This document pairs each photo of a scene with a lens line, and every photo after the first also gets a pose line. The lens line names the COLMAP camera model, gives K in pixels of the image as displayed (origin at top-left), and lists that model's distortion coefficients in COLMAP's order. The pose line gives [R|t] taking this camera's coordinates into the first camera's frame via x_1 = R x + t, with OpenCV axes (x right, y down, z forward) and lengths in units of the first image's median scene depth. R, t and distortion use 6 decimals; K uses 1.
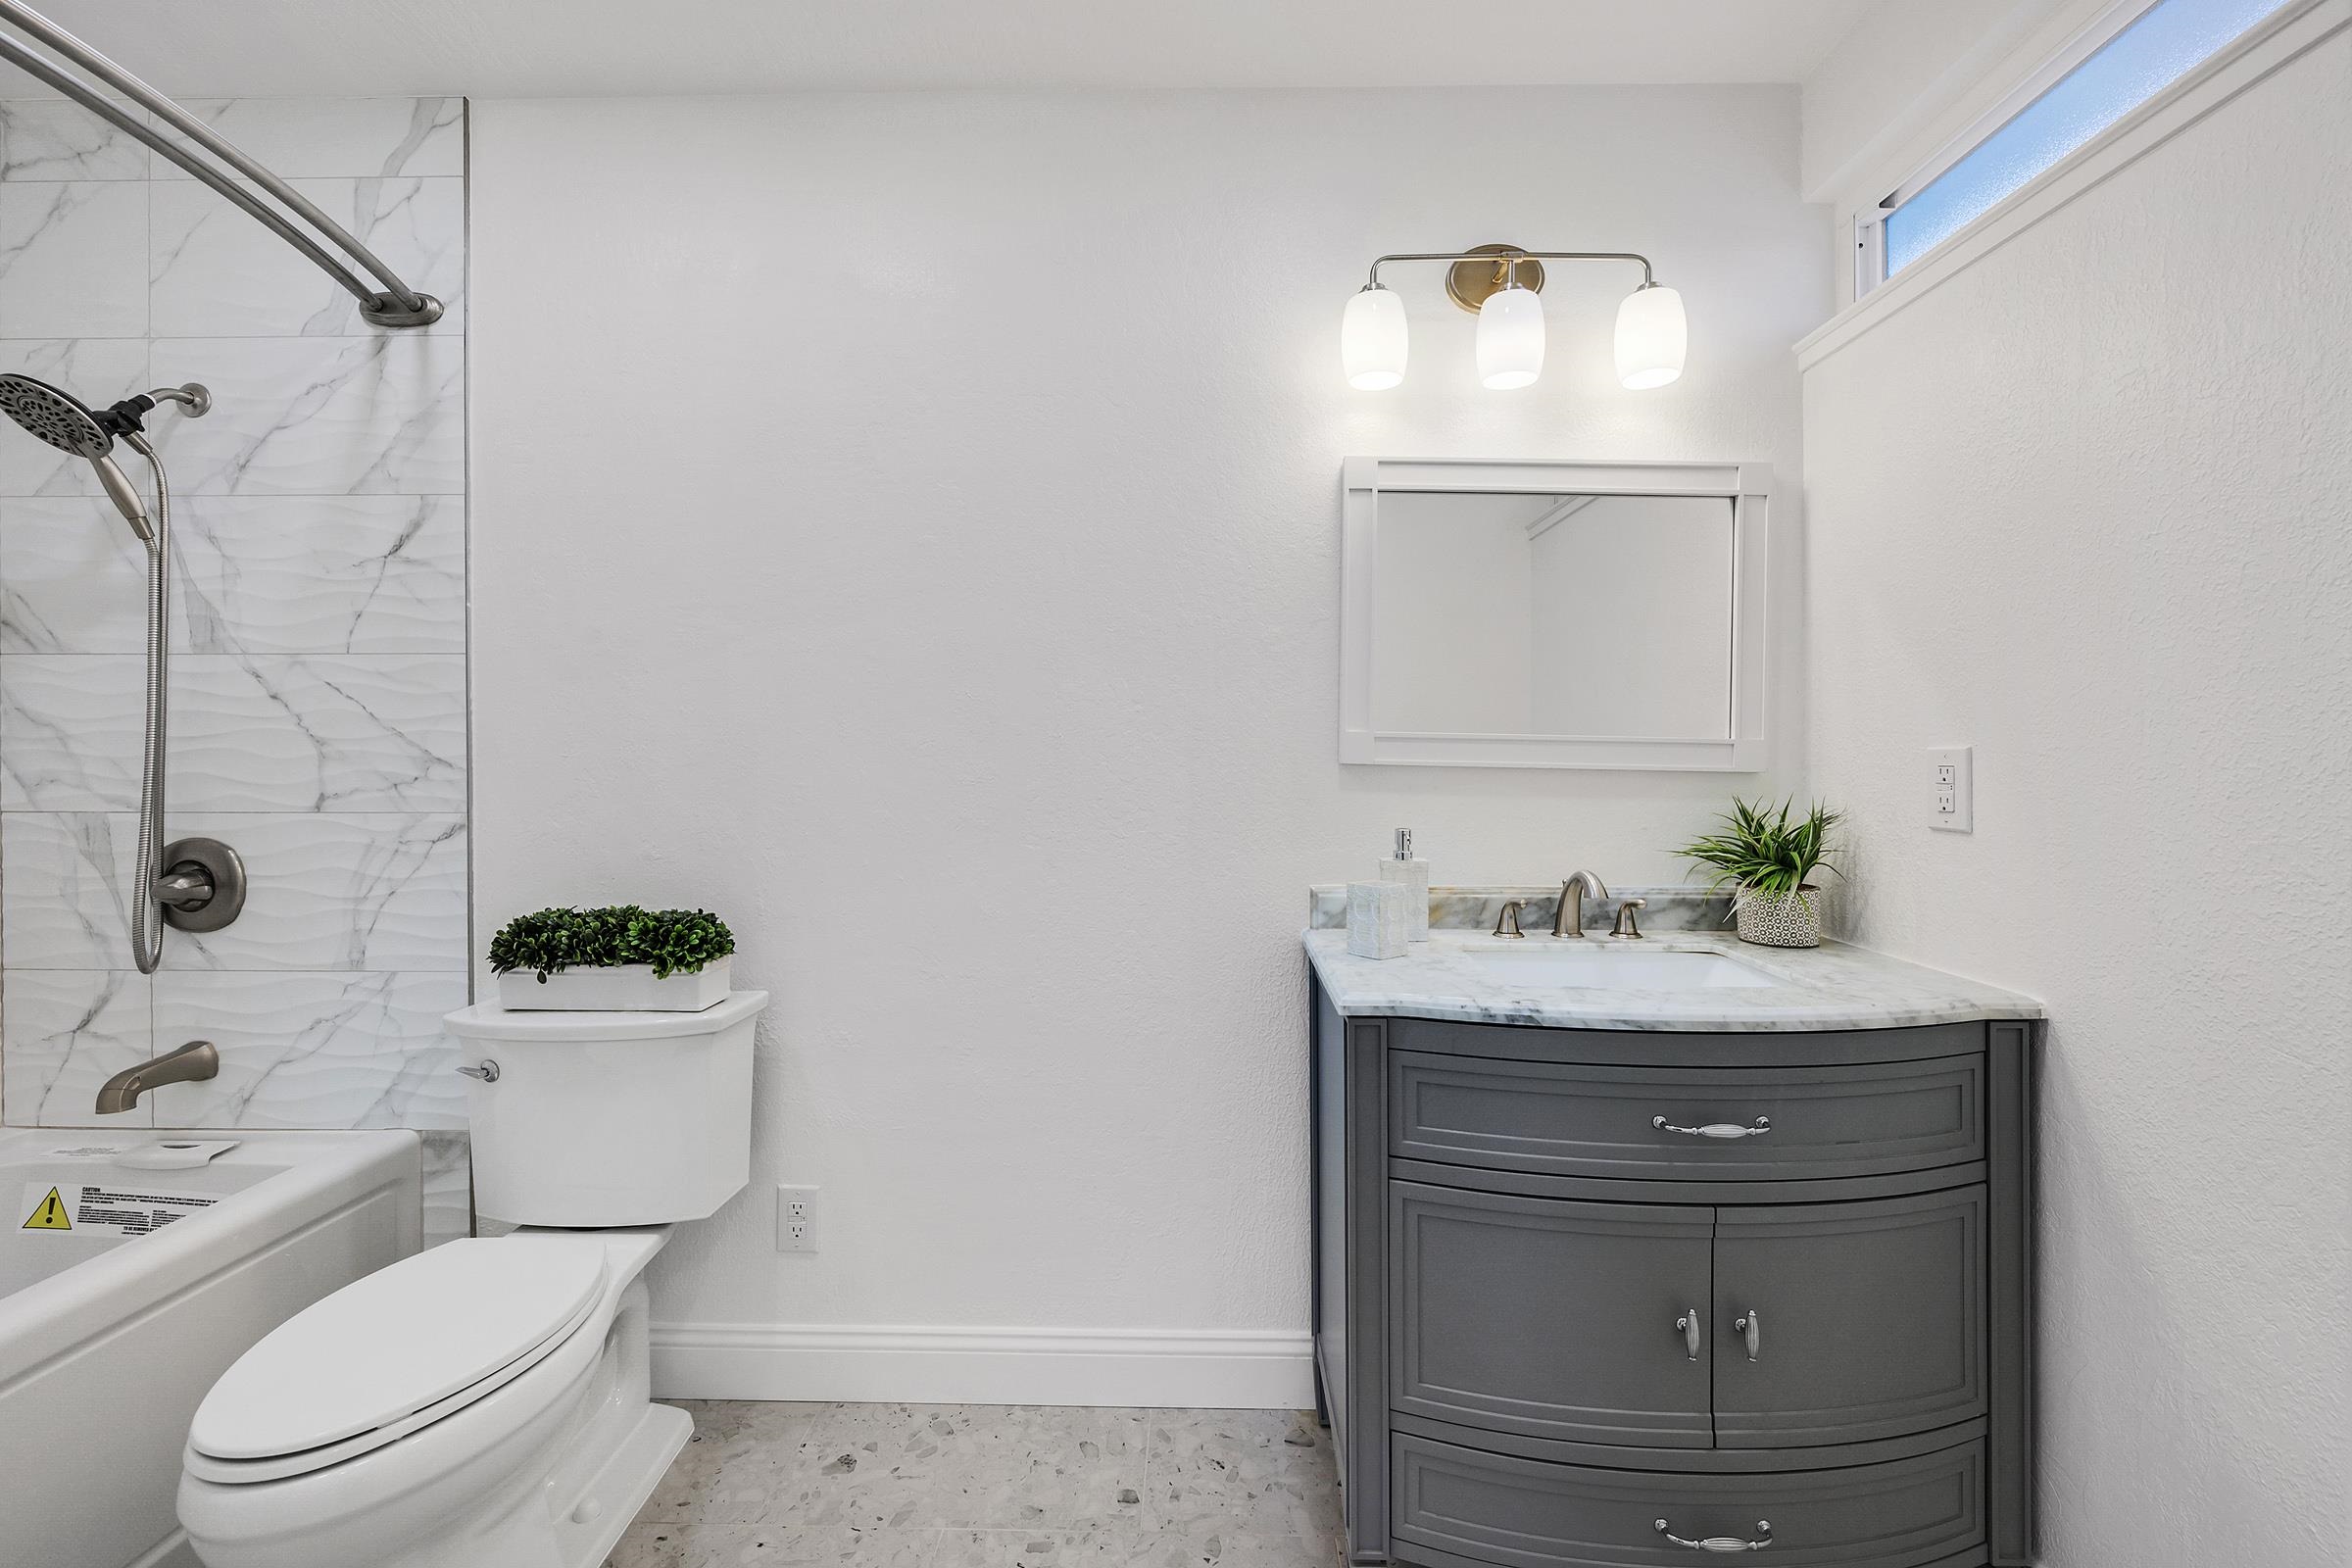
lens RADIAL K [[933.7, 0, 1165.2], [0, 933.7, 763.5], [0, 0, 1]] dist [-0.009285, 0.000677]
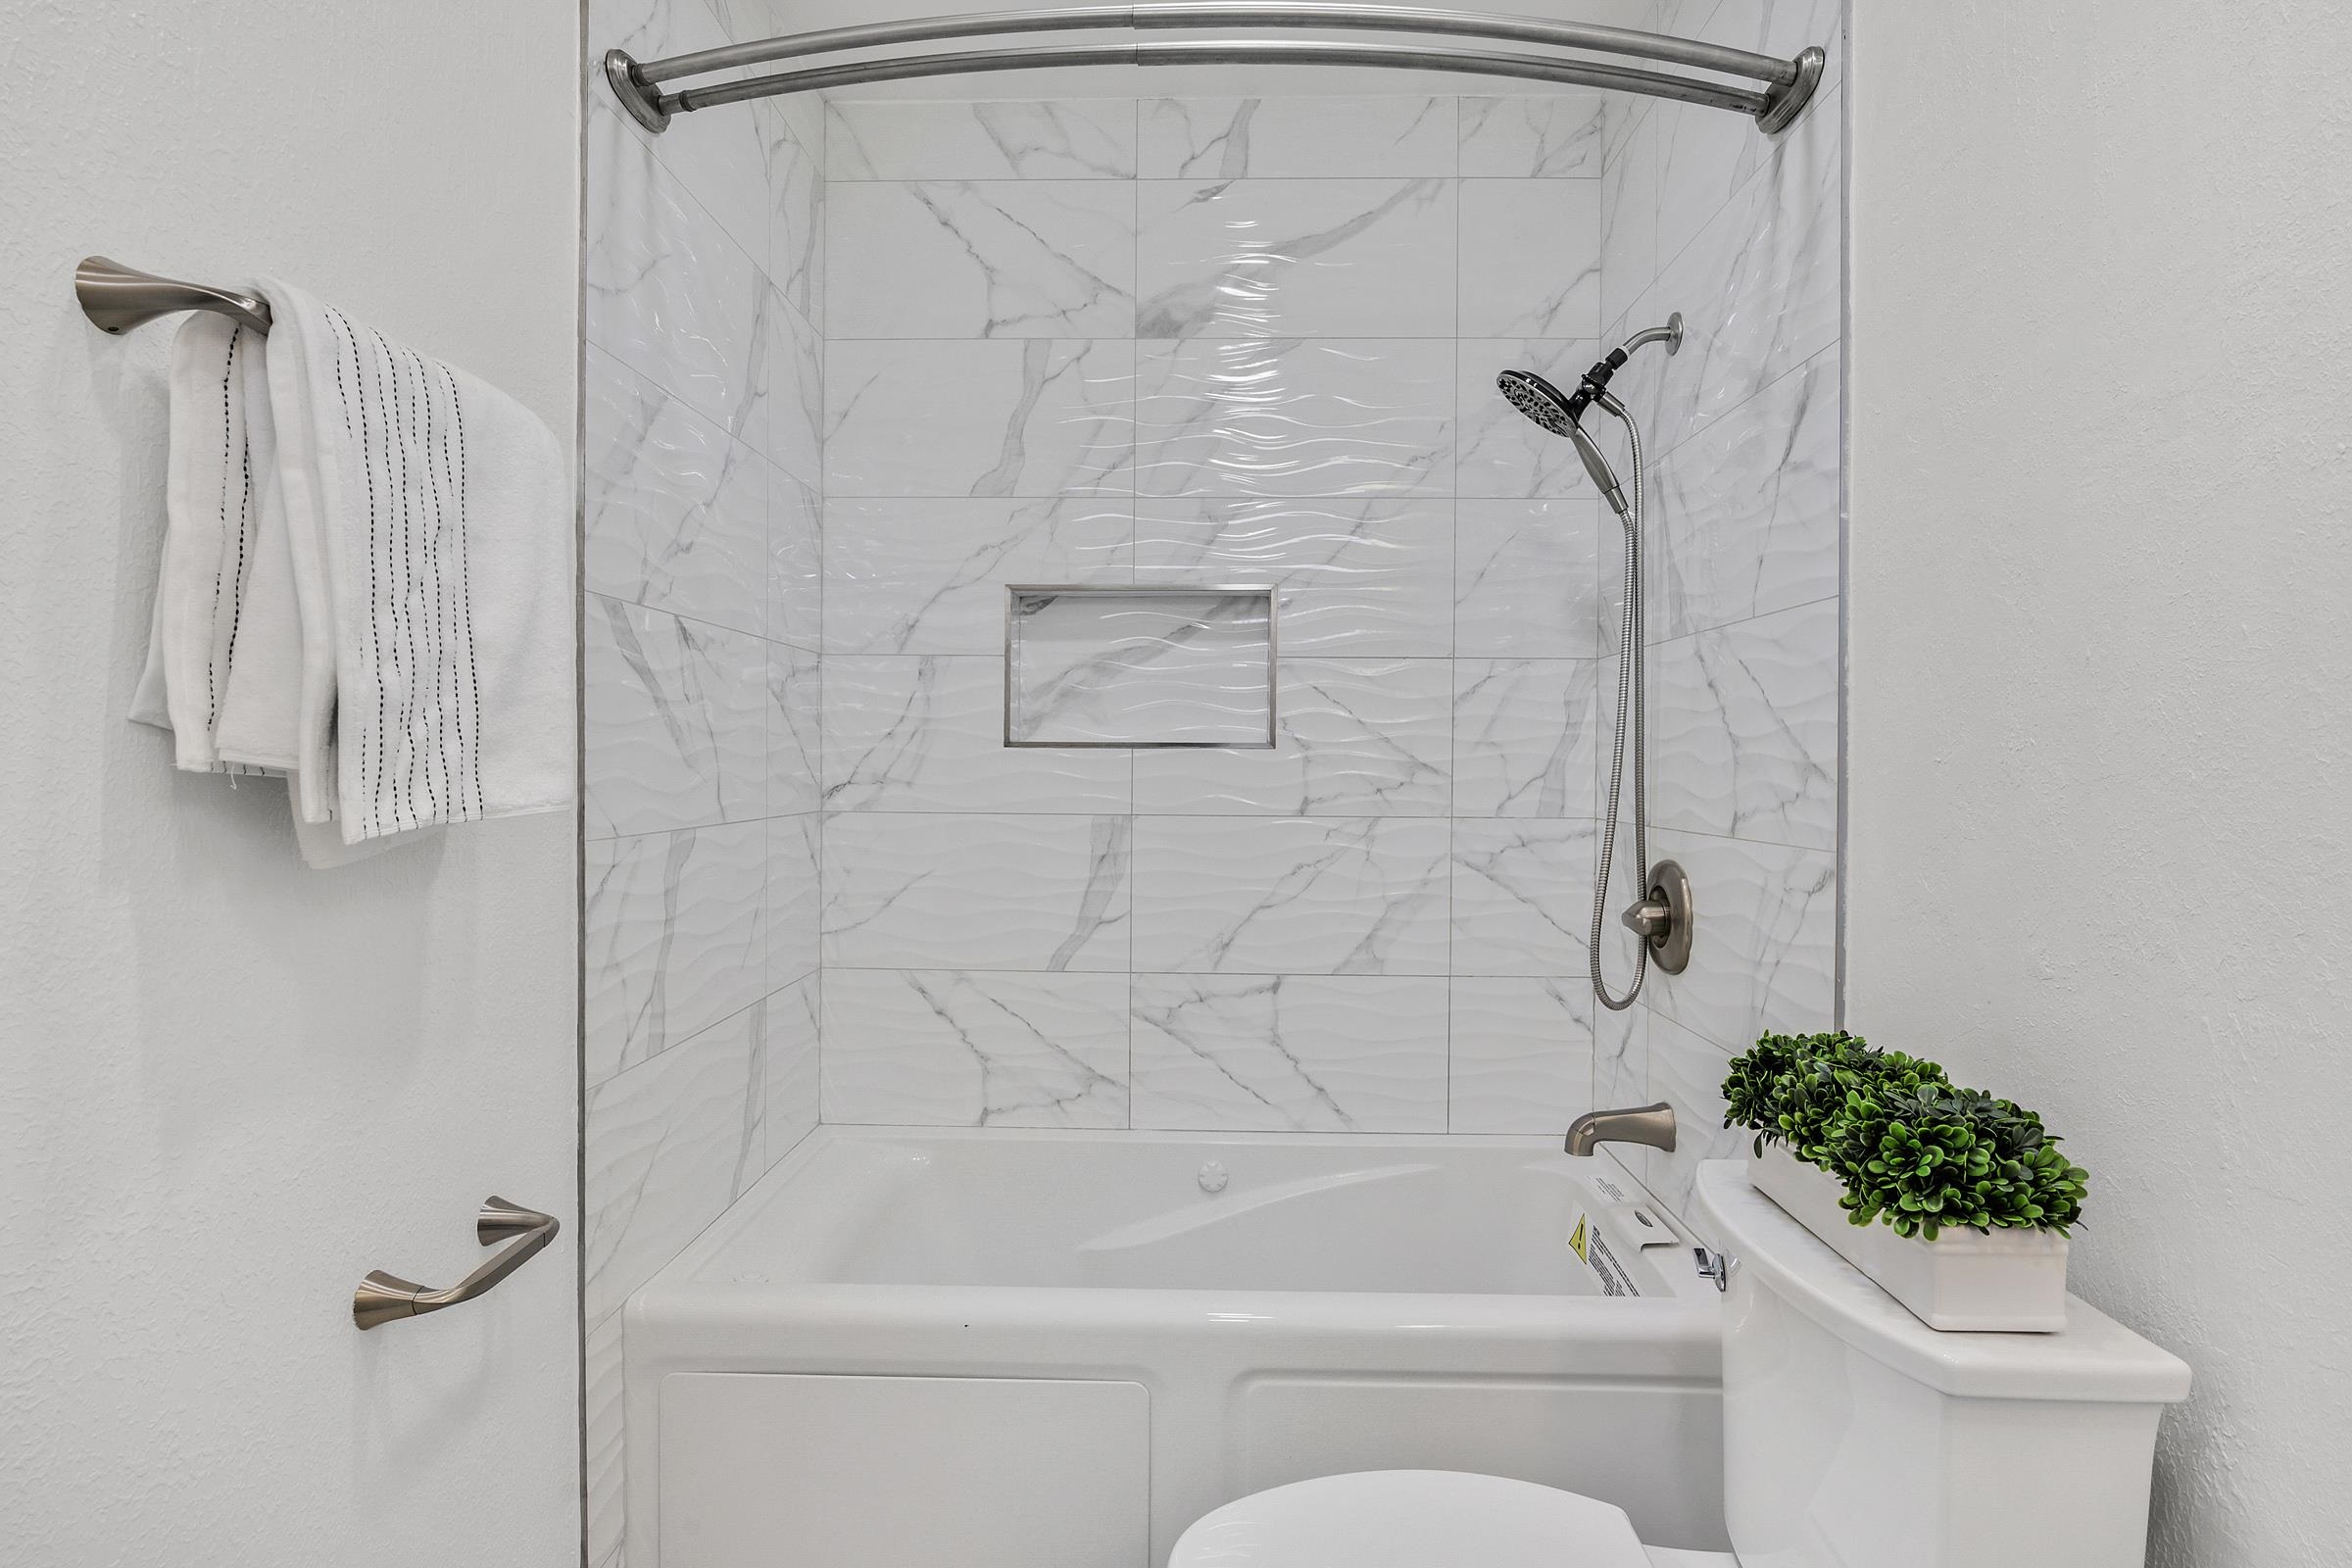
lens RADIAL K [[1264.5, 0, 1175.7], [0, 1264.5, 782.7], [0, 0, 1]] dist [-0.014101, -0.000110]
pose [[-0.003054, 0.014634, -0.999888, 0.091079], [-0.005529, 0.999877, 0.014651, -0.003232], [0.999980, 0.005573, -0.002972, 0.563572]]
